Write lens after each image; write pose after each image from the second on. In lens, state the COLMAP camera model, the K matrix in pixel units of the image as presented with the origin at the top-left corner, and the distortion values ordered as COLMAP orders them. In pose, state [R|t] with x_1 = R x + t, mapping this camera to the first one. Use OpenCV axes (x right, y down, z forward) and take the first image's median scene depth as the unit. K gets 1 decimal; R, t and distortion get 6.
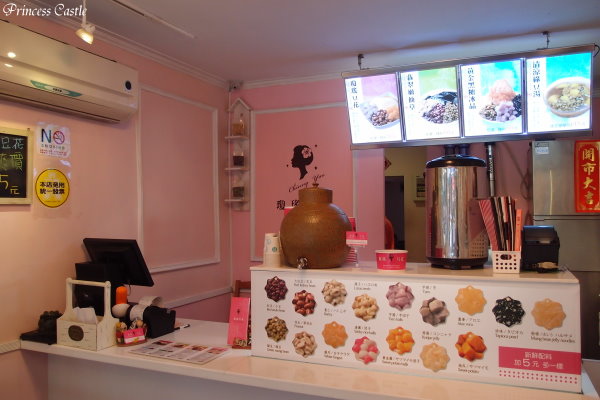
lens RADIAL K [[494.0, 0, 300.0], [0, 494.0, 200.0], [0, 0, 1]] dist [-0.046443, 0.001312]
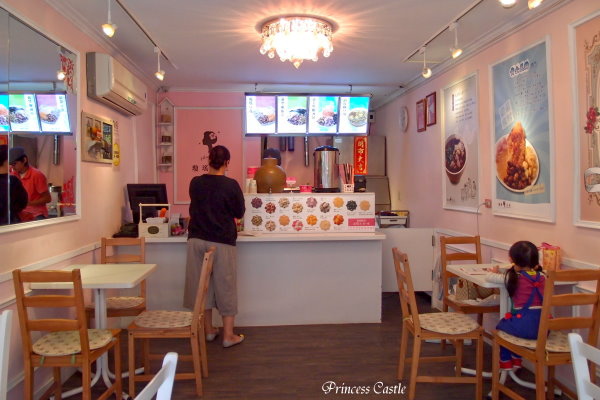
lens RADIAL K [[494.0, 0, 300.0], [0, 494.0, 200.0], [0, 0, 1]] dist [-0.046443, 0.001312]
pose [[0.884630, -0.014035, 0.466082, -0.655162], [-0.011702, 0.998564, 0.052279, 0.034202], [-0.466146, -0.051701, 0.883196, -0.763430]]
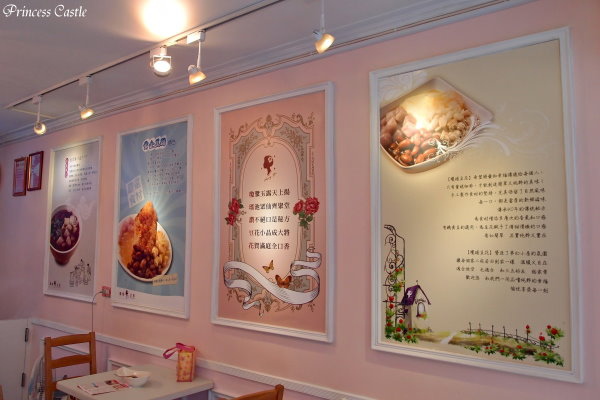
lens RADIAL K [[494.0, 0, 300.0], [0, 494.0, 200.0], [0, 0, 1]] dist [-0.046443, 0.001312]
pose [[0.278903, 0.105784, 0.954475, -0.552264], [-0.046677, 0.994233, -0.096552, -0.017885], [-0.959184, -0.017624, 0.282233, -0.558326]]
